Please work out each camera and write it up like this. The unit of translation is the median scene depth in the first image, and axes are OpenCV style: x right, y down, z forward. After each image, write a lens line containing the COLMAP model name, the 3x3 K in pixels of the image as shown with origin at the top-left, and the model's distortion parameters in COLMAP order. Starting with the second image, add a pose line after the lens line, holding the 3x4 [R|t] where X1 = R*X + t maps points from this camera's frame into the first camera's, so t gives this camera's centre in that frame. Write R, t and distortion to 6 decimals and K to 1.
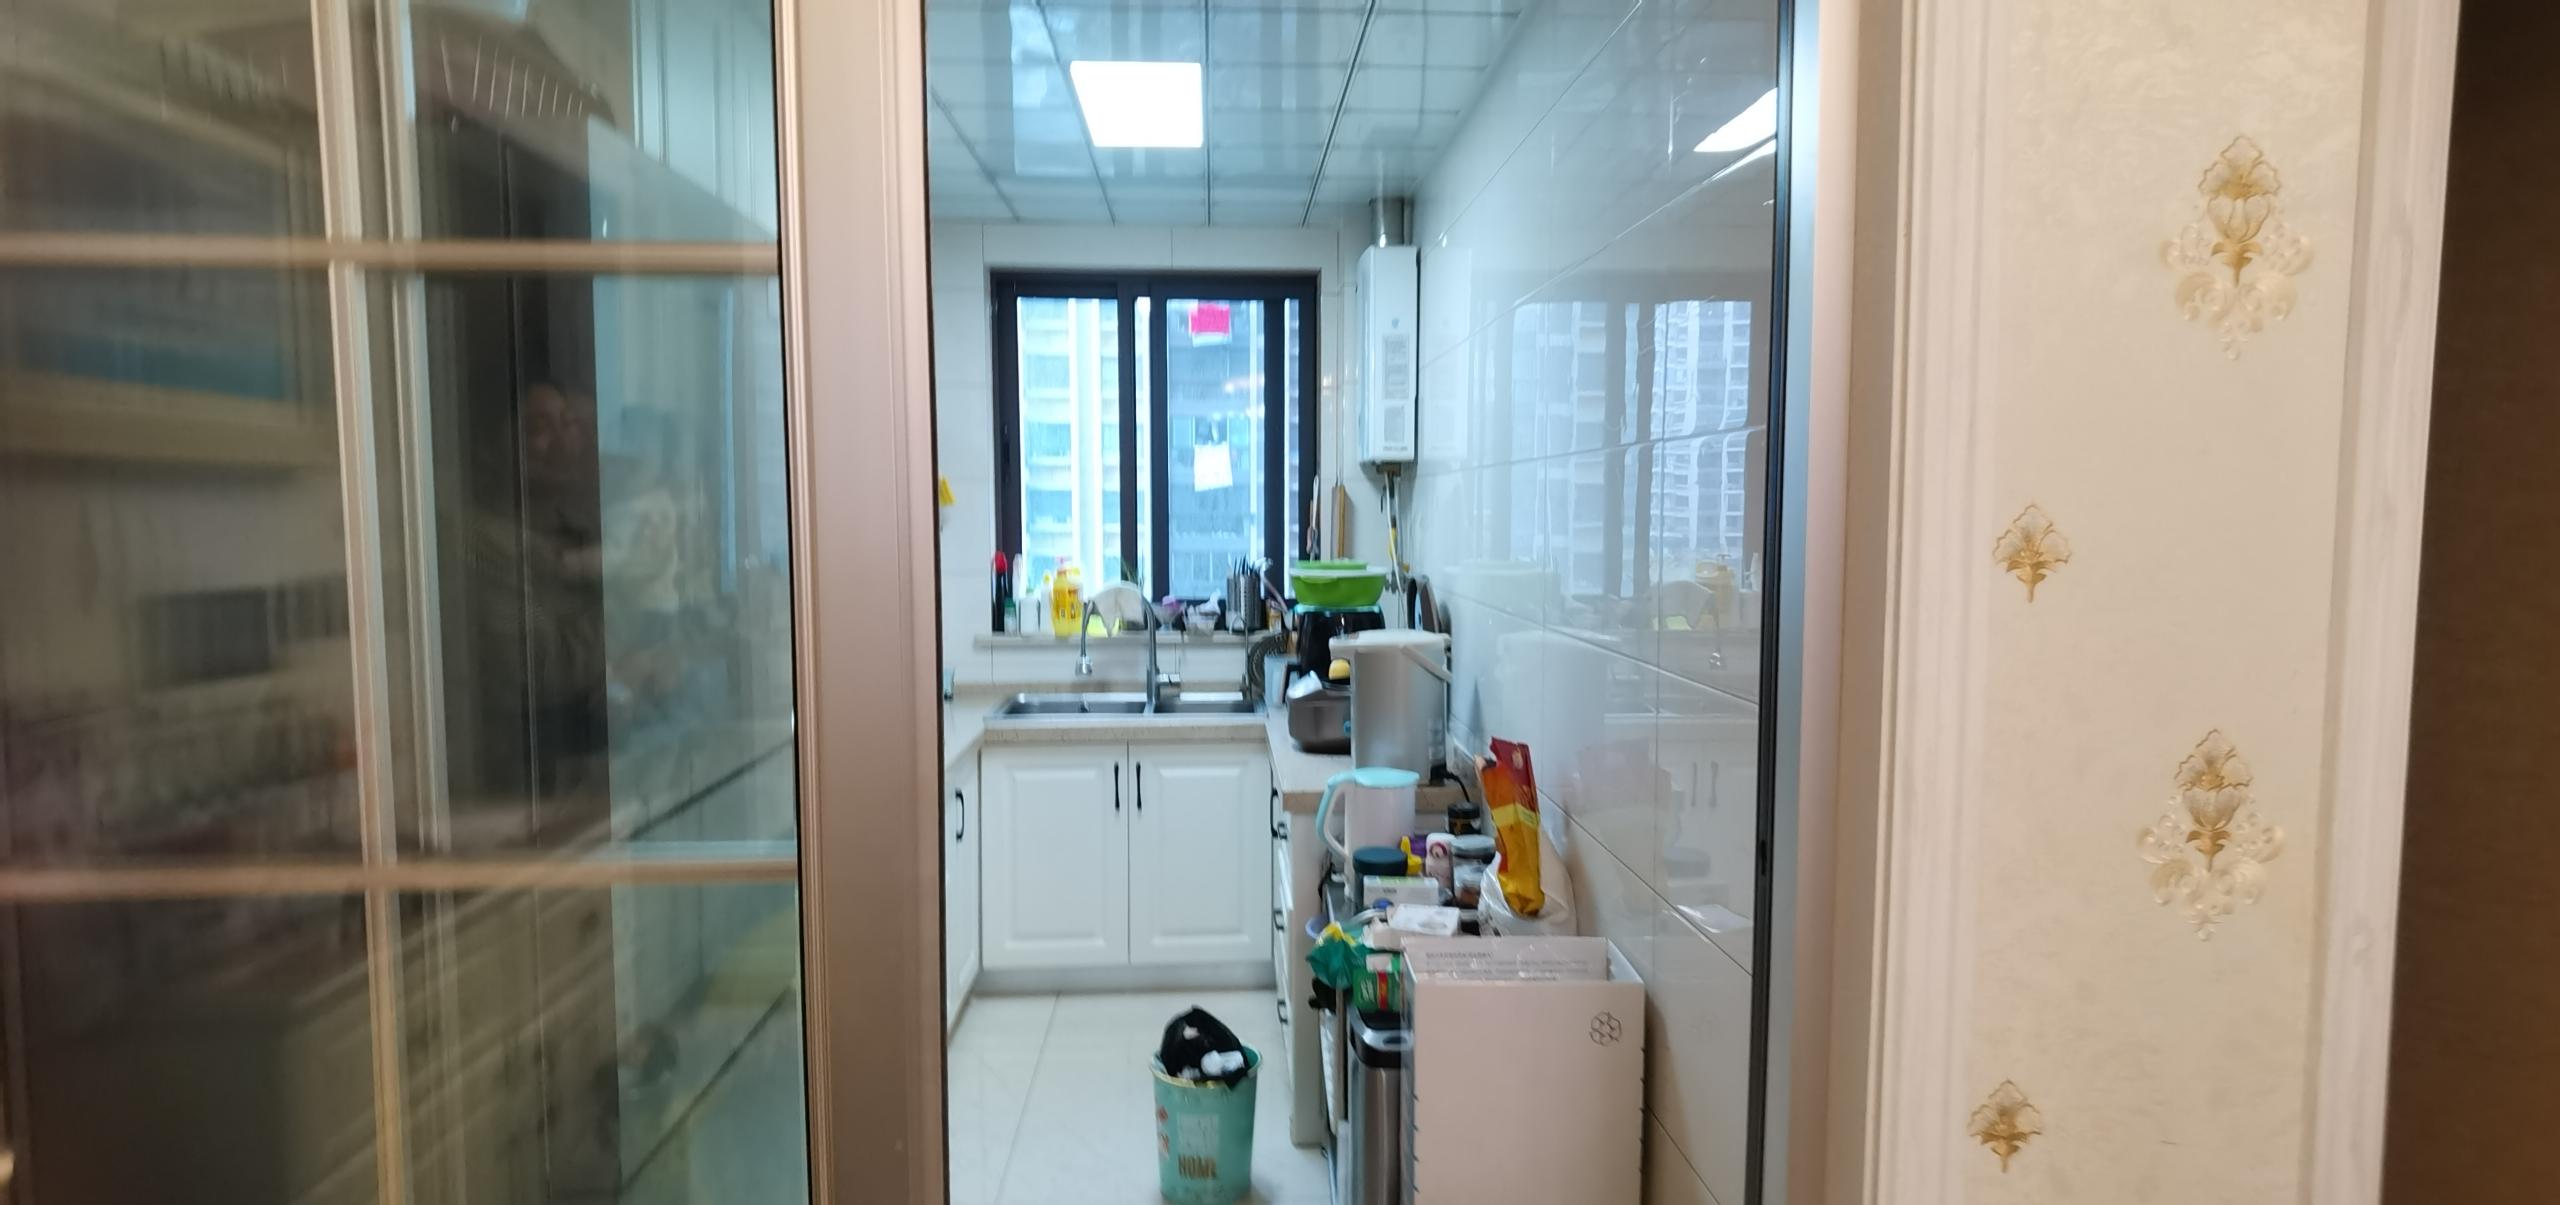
lens RADIAL K [[1319.7, 0, 1280.0], [0, 1319.7, 602.5], [0, 0, 1]] dist [0.001643, 0.000247]
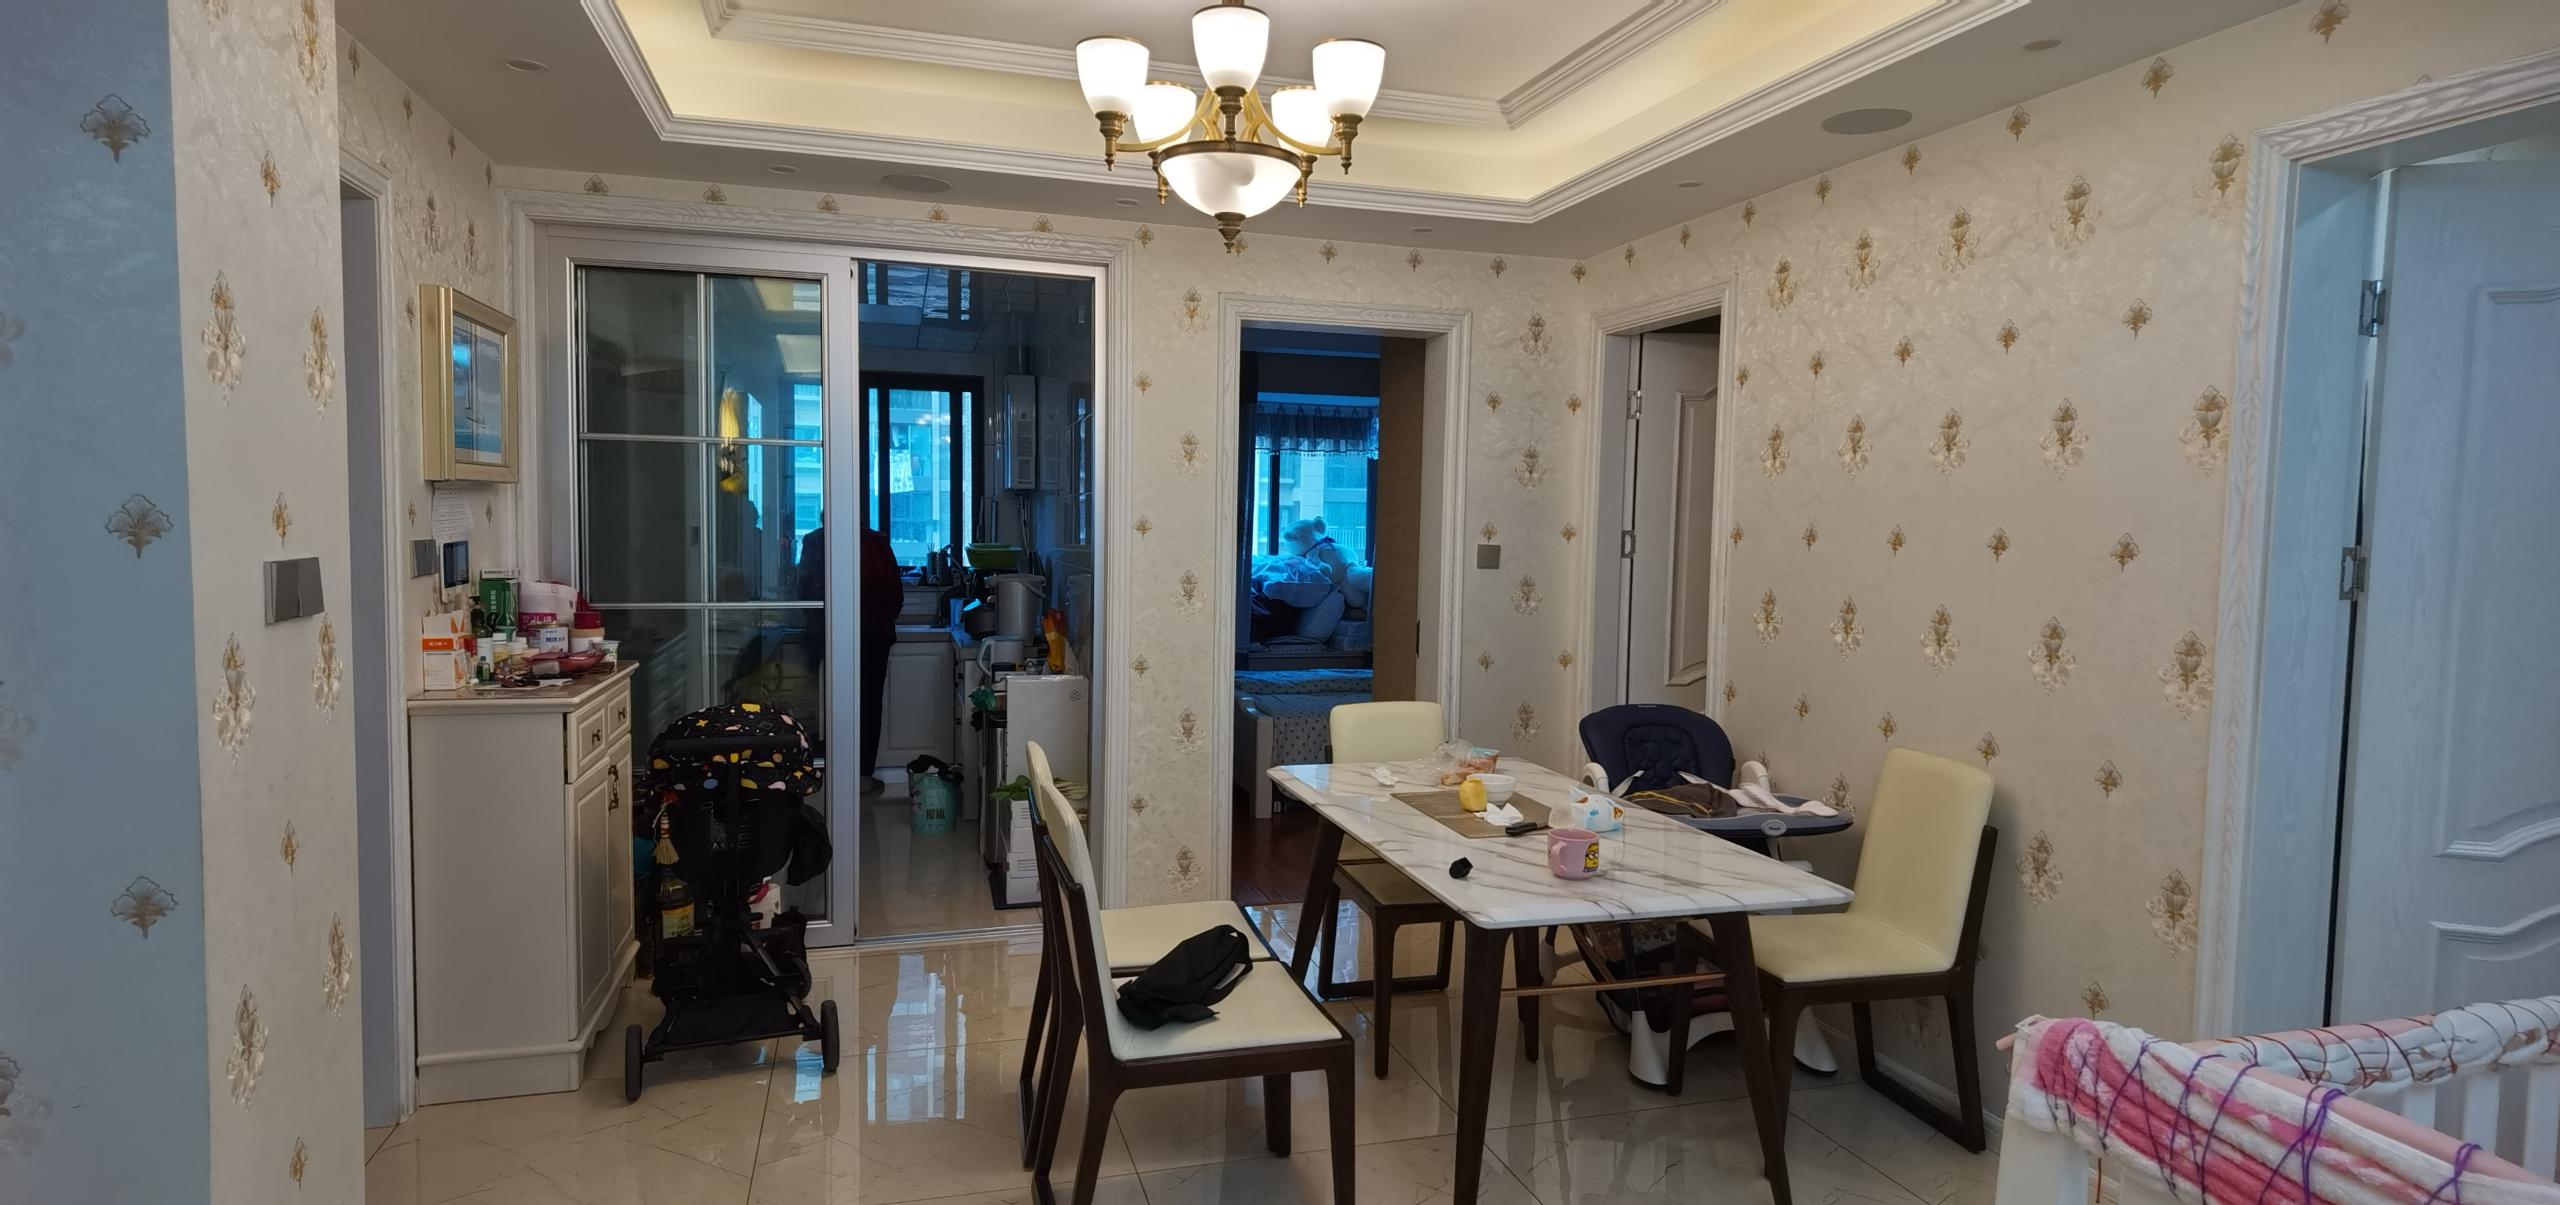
lens RADIAL K [[1319.7, 0, 1280.0], [0, 1319.7, 602.5], [0, 0, 1]] dist [0.001643, 0.000247]
pose [[0.971763, 0.004793, 0.235911, -0.000152], [-0.003074, 0.999966, -0.007656, 0.072002], [-0.235940, 0.006715, 0.971744, -0.981533]]
